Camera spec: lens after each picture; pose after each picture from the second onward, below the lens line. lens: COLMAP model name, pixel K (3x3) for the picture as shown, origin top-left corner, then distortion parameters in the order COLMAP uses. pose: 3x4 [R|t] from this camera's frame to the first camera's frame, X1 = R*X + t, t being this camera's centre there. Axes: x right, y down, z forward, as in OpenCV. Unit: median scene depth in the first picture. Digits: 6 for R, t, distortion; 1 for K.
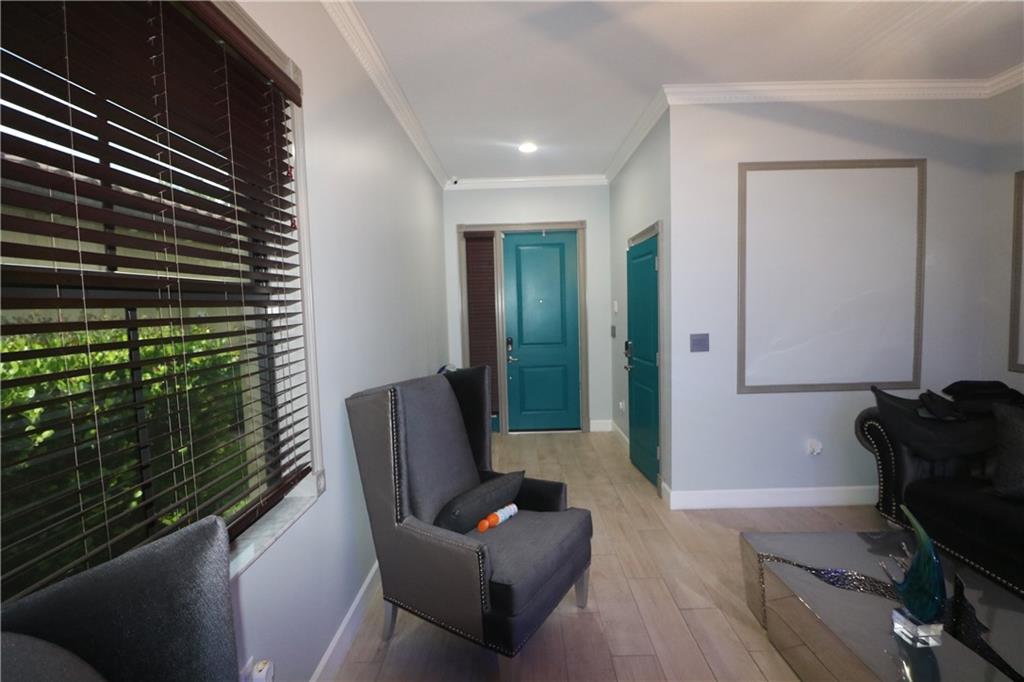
lens RADIAL K [[477.8, 0, 511.4], [0, 477.8, 340.4], [0, 0, 1]] dist [-0.005128, -0.009706]
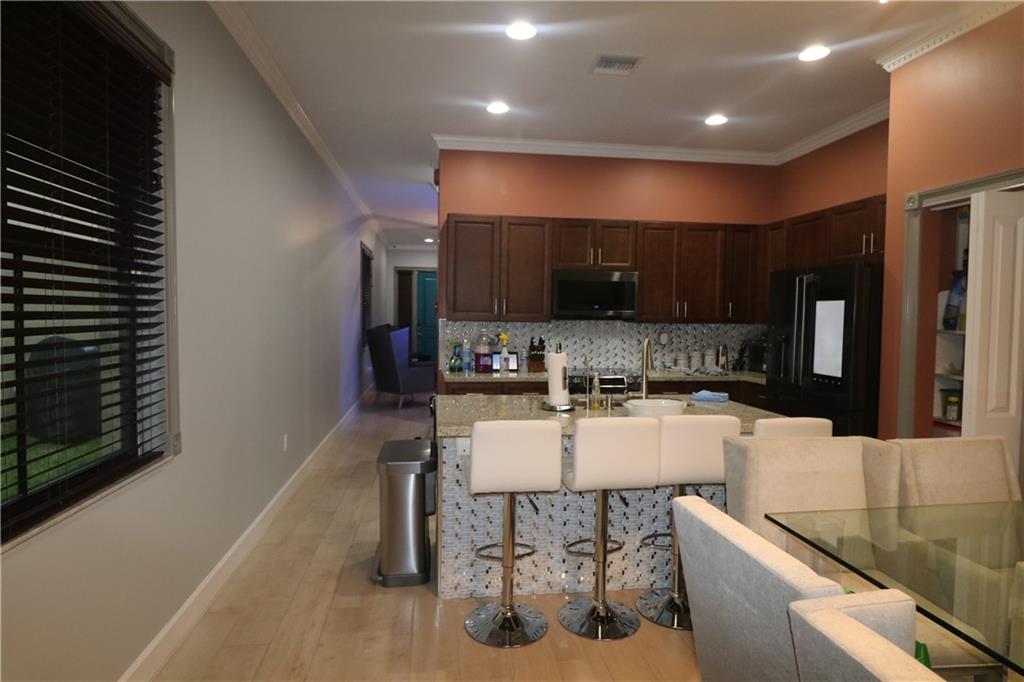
lens RADIAL K [[586.5, 0, 512.8], [0, 586.5, 336.3], [0, 0, 1]] dist [0.005480, -0.006920]
pose [[0.985637, 0.026057, 0.166854, -0.044542], [-0.020742, 0.999223, -0.033514, 0.231768], [-0.167598, 0.029572, 0.985412, -2.765199]]
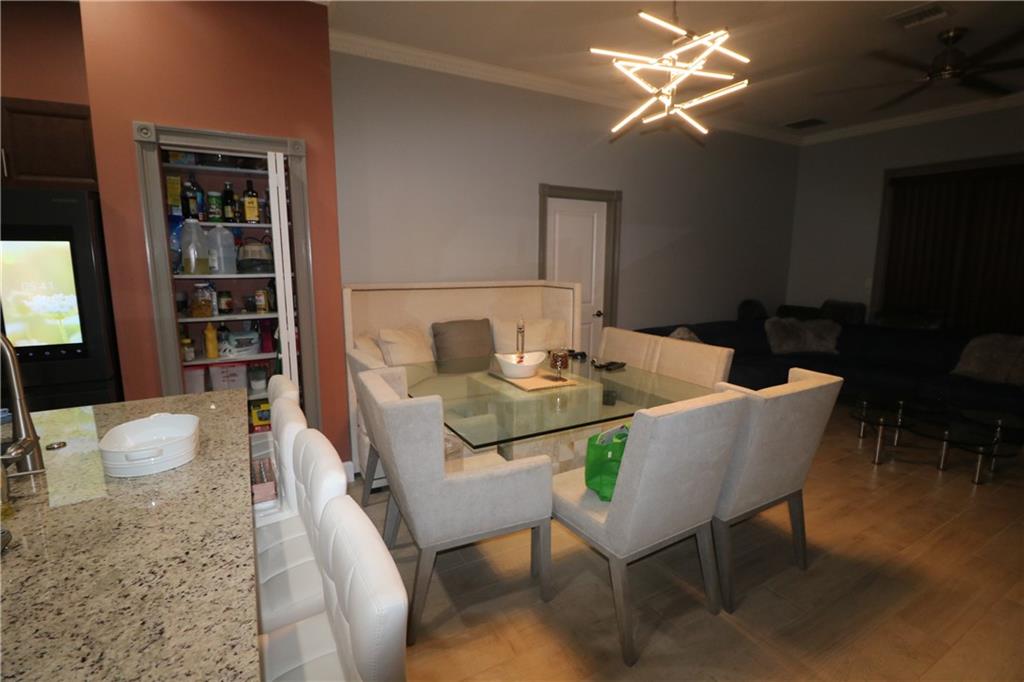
lens RADIAL K [[477.8, 0, 510.9], [0, 477.8, 338.3], [0, 0, 1]] dist [-0.005128, -0.009706]
pose [[-0.507281, -0.116437, 0.853878, -0.158504], [0.072520, 0.981548, 0.176929, 0.172183], [-0.858724, 0.151676, -0.489477, -1.917061]]
